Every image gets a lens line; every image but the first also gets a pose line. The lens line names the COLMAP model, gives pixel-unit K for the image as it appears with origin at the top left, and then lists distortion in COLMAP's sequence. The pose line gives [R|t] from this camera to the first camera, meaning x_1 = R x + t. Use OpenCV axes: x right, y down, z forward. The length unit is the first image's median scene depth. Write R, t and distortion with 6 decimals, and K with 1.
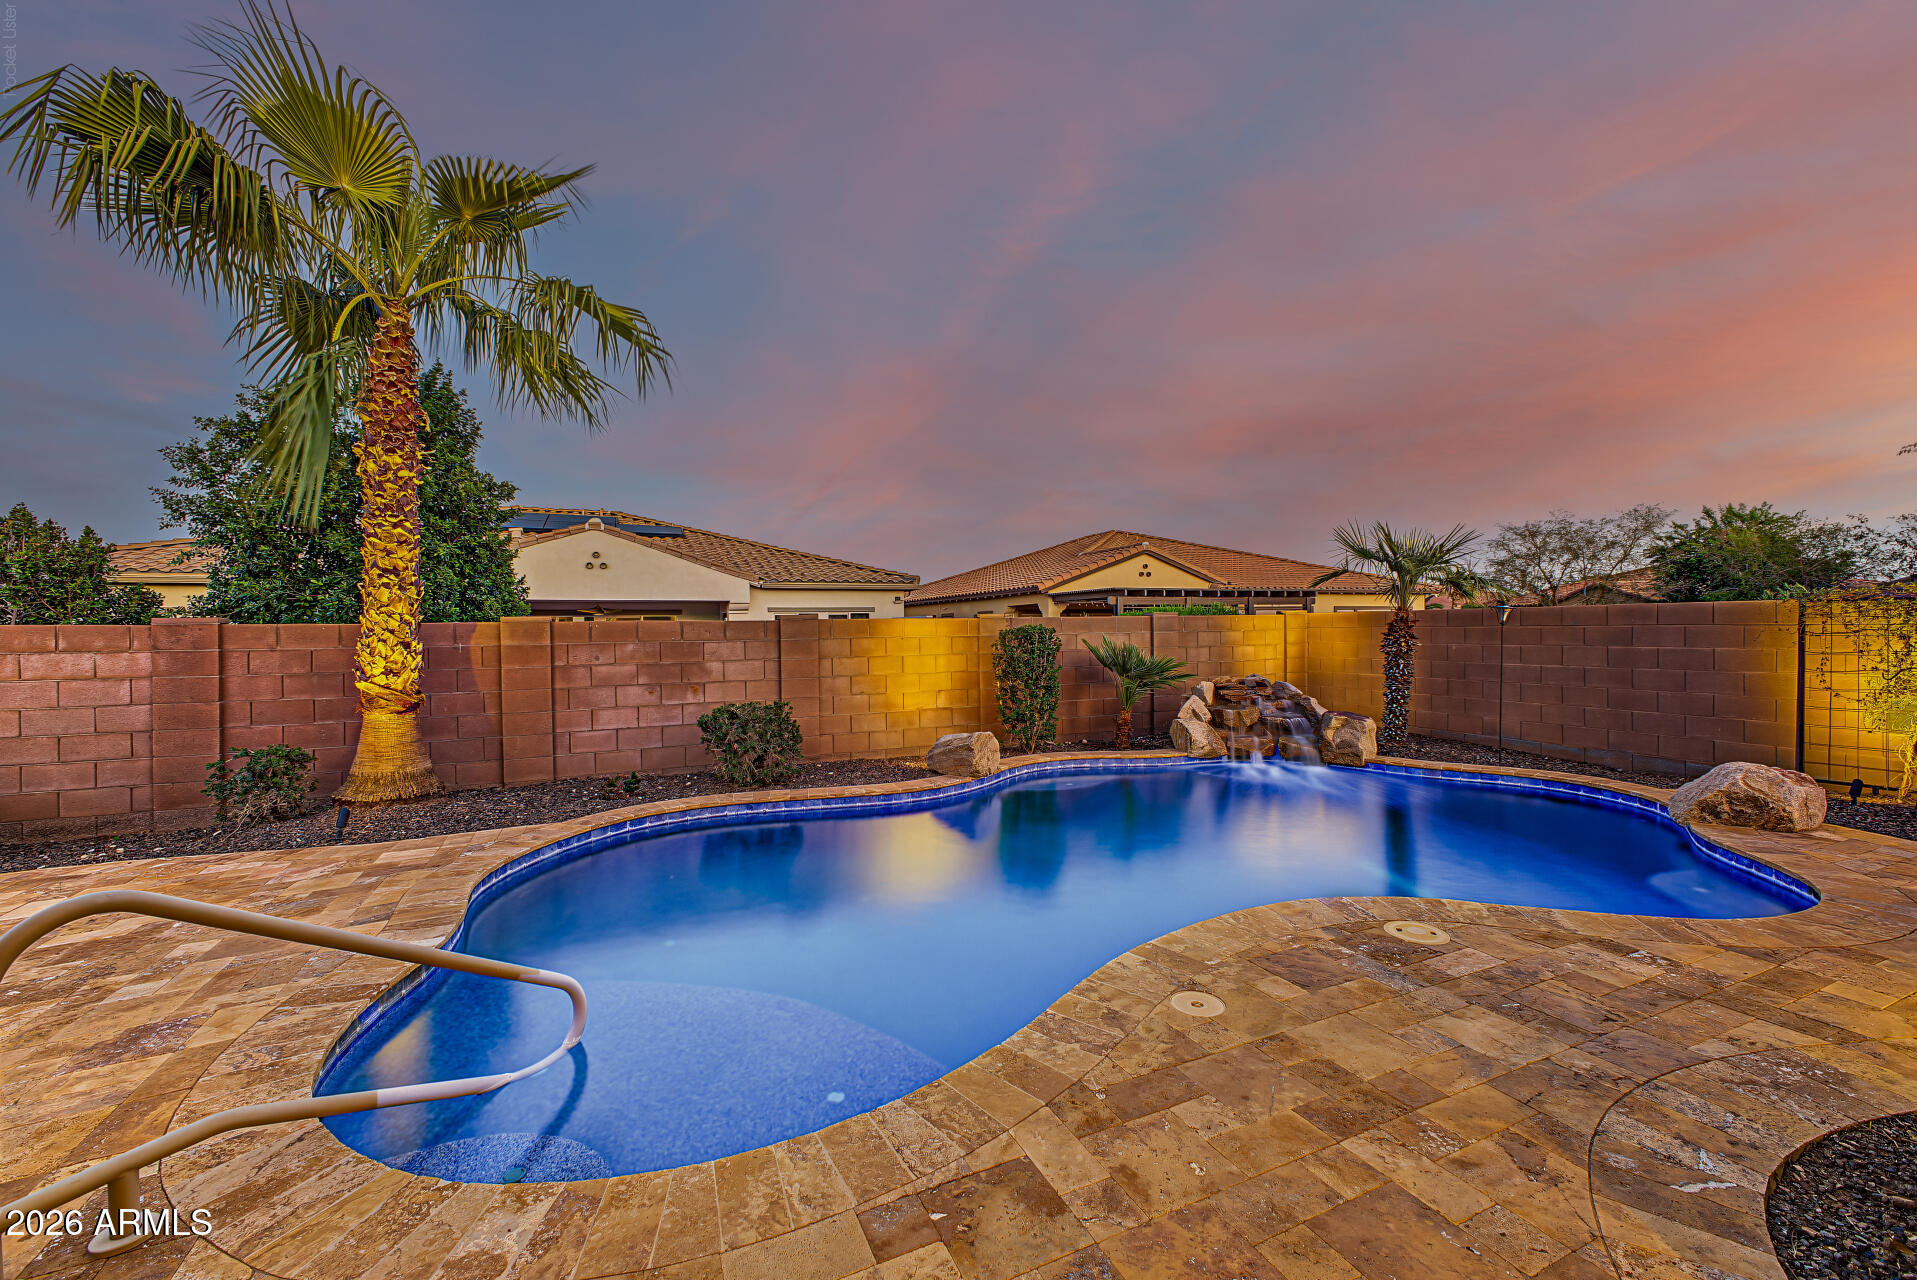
lens RADIAL K [[757.1, 0, 958.4], [0, 757.1, 632.2], [0, 0, 1]] dist [0.004503, -0.000265]
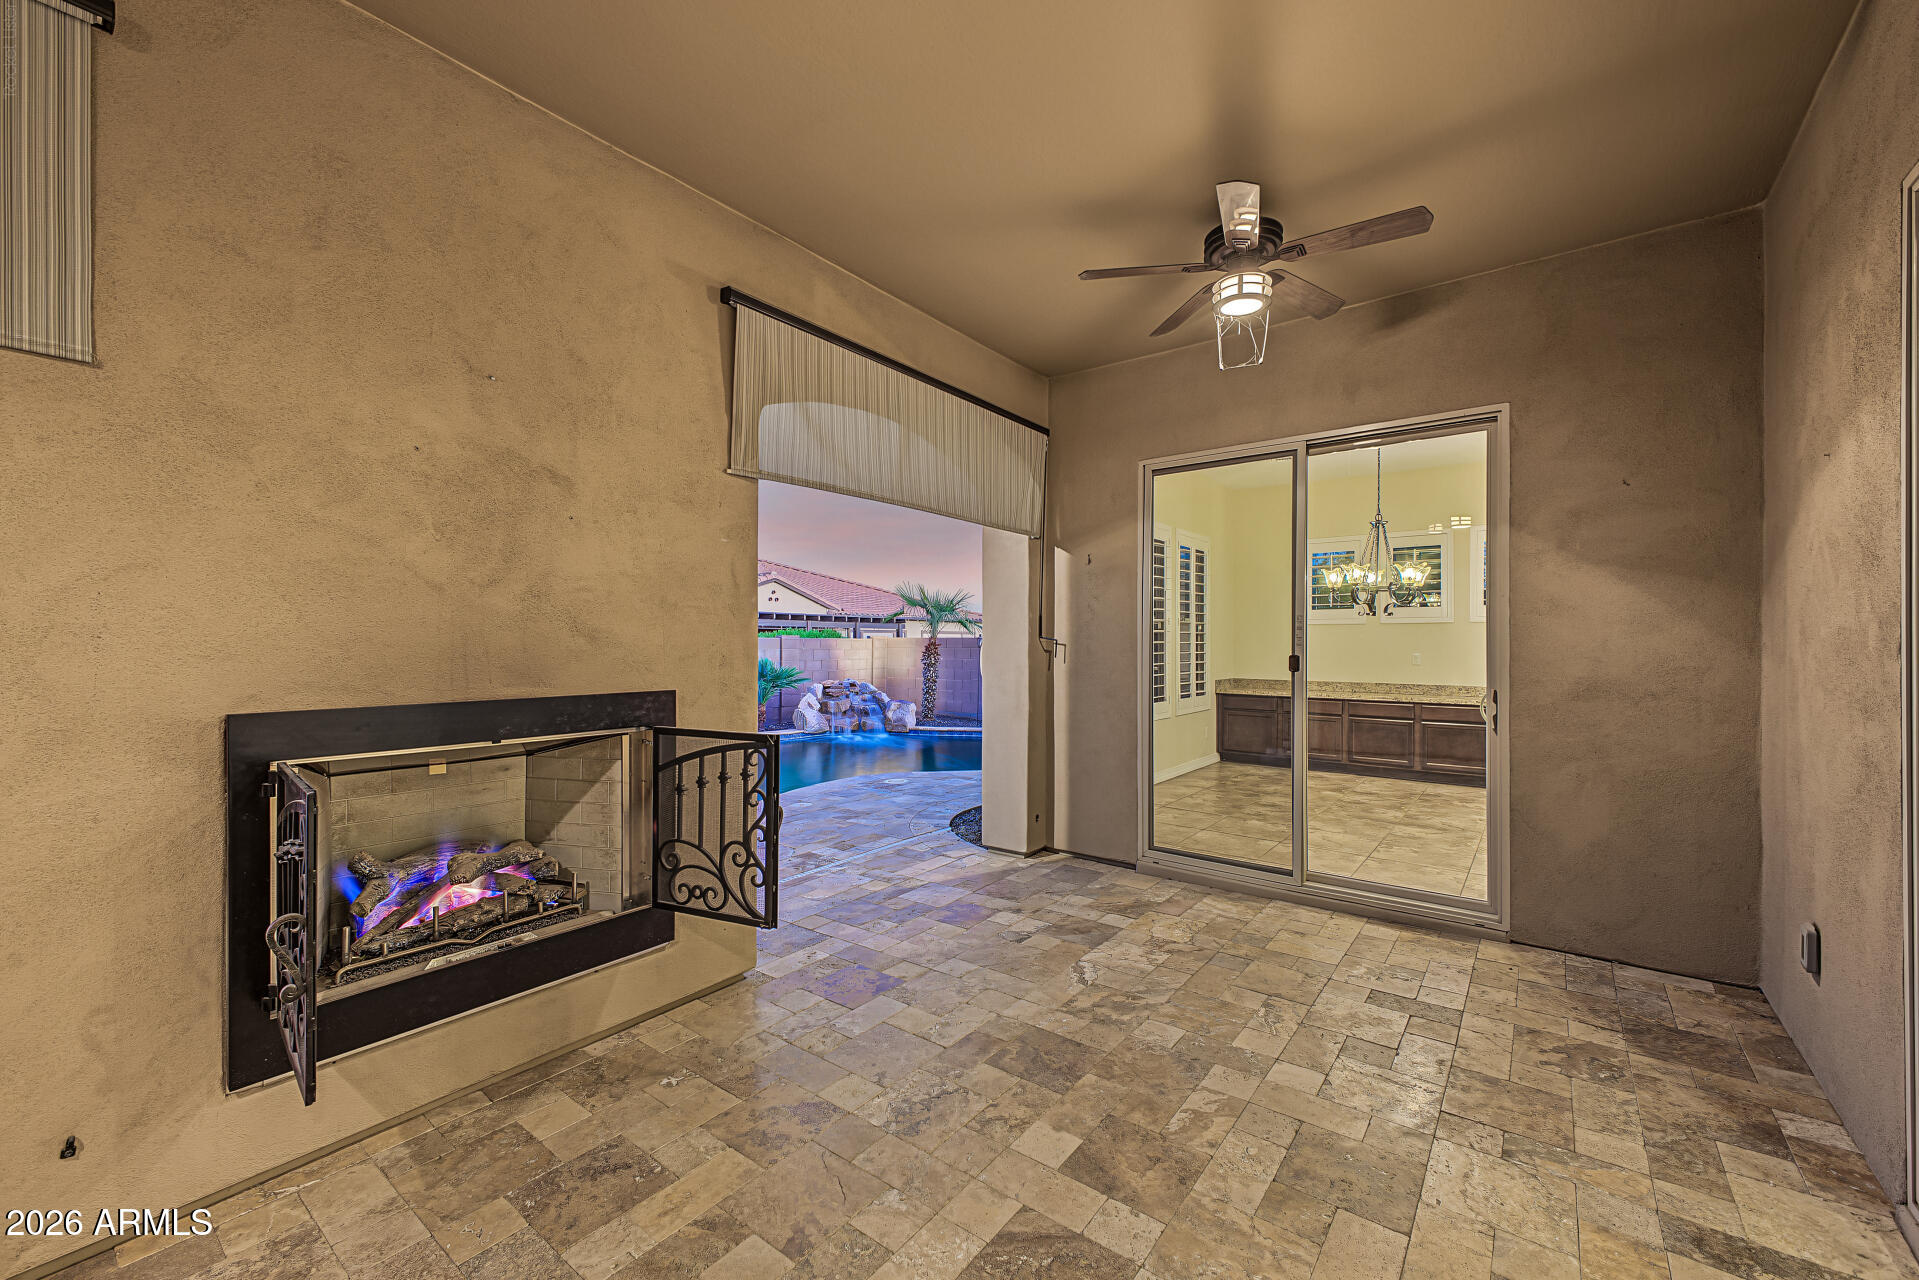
lens RADIAL K [[757.9, 0, 959.4], [0, 757.9, 632.2], [0, 0, 1]] dist [0.004503, -0.000265]
pose [[0.883628, 0.019739, 0.467773, -0.125147], [-0.009633, 0.999666, -0.023986, -0.001849], [-0.468090, 0.016688, 0.883523, -0.450606]]
